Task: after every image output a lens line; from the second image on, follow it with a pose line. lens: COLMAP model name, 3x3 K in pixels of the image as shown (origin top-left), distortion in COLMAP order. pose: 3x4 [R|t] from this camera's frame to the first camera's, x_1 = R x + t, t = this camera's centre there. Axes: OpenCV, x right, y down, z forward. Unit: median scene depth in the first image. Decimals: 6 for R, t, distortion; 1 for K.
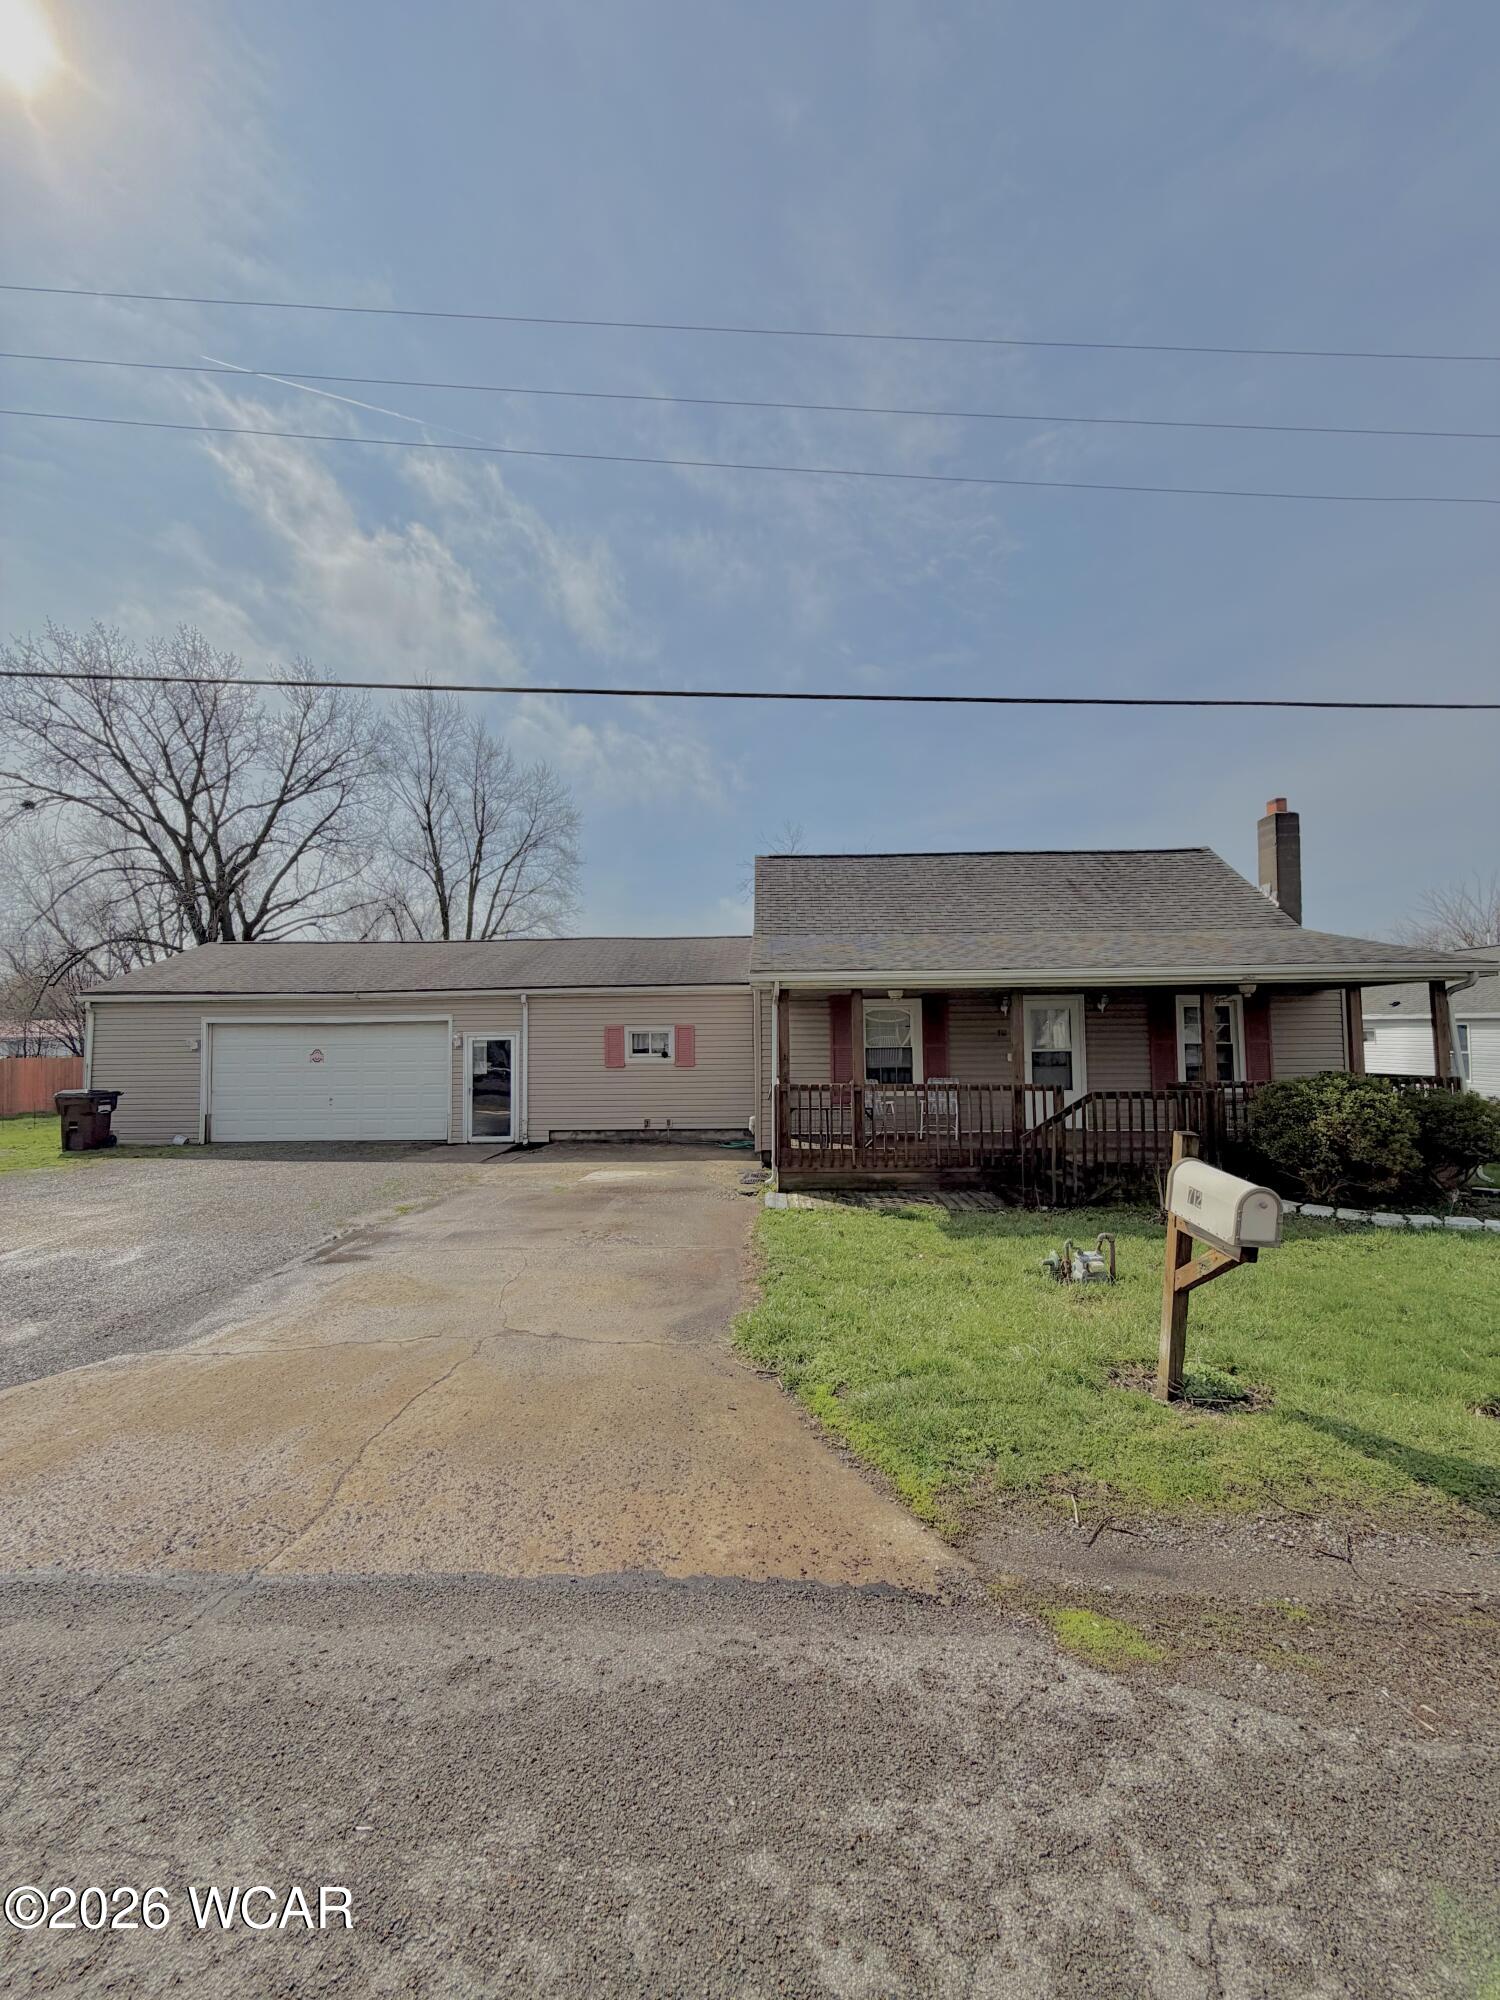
lens RADIAL K [[803.4, 0, 747.5], [0, 803.4, 994.6], [0, 0, 1]] dist [0.000276, 0.000539]
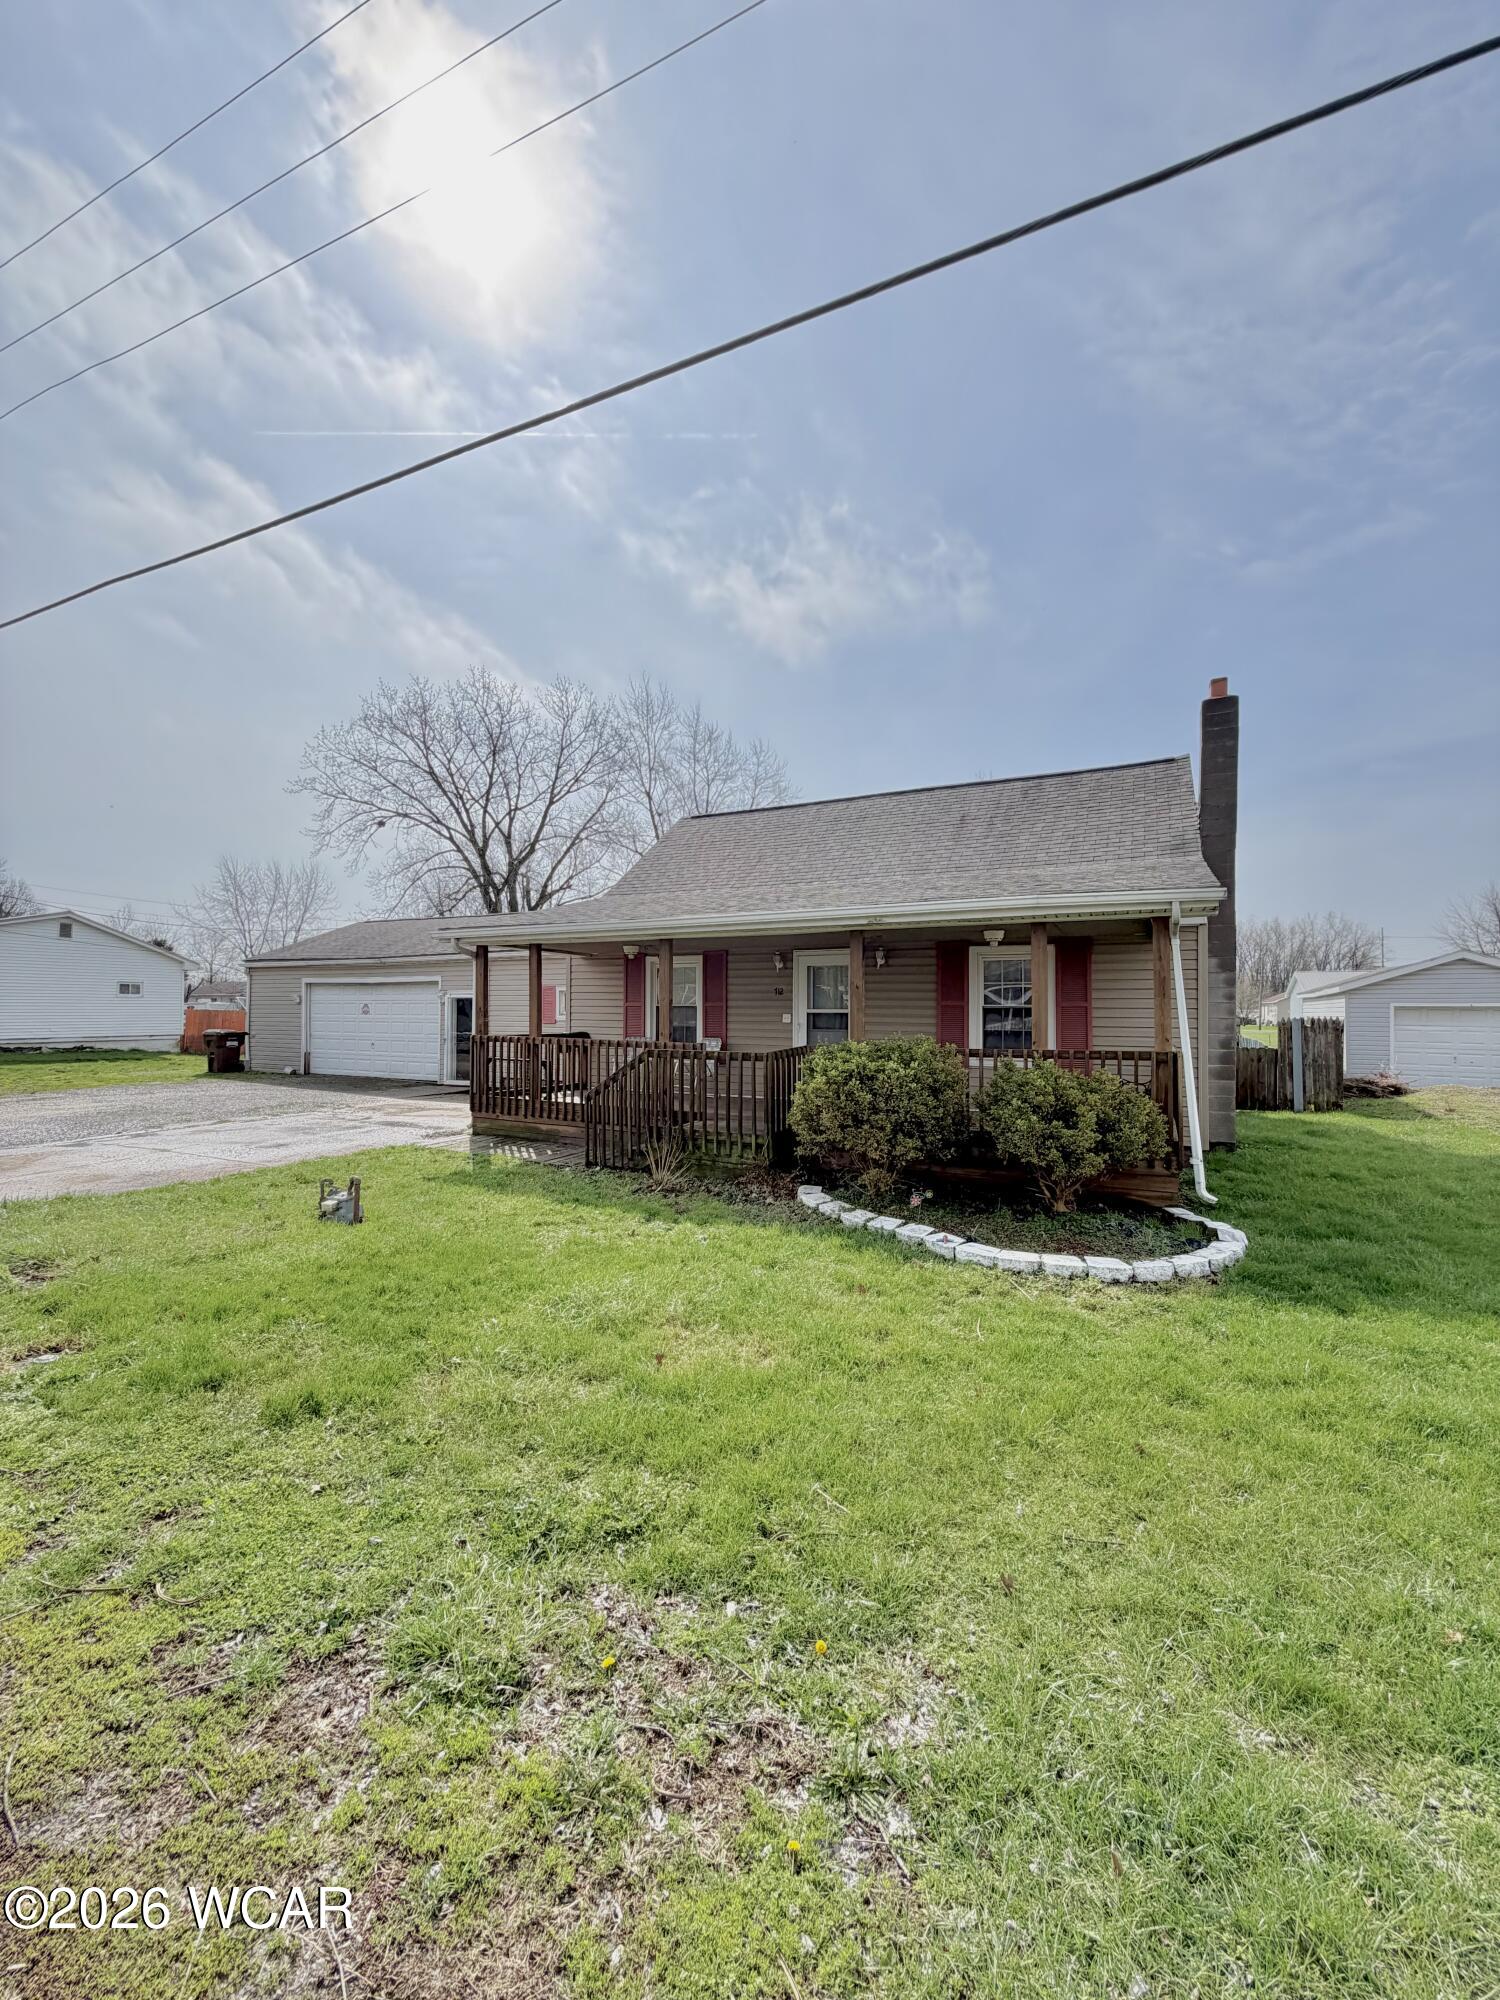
lens RADIAL K [[803.4, 0, 747.5], [0, 803.4, 1002.0], [0, 0, 1]] dist [0.000276, 0.000539]
pose [[0.901385, 0.010815, -0.432884, 0.595018], [0.008975, 0.999007, 0.043646, 0.016536], [0.432926, -0.043227, 0.900393, 0.137081]]
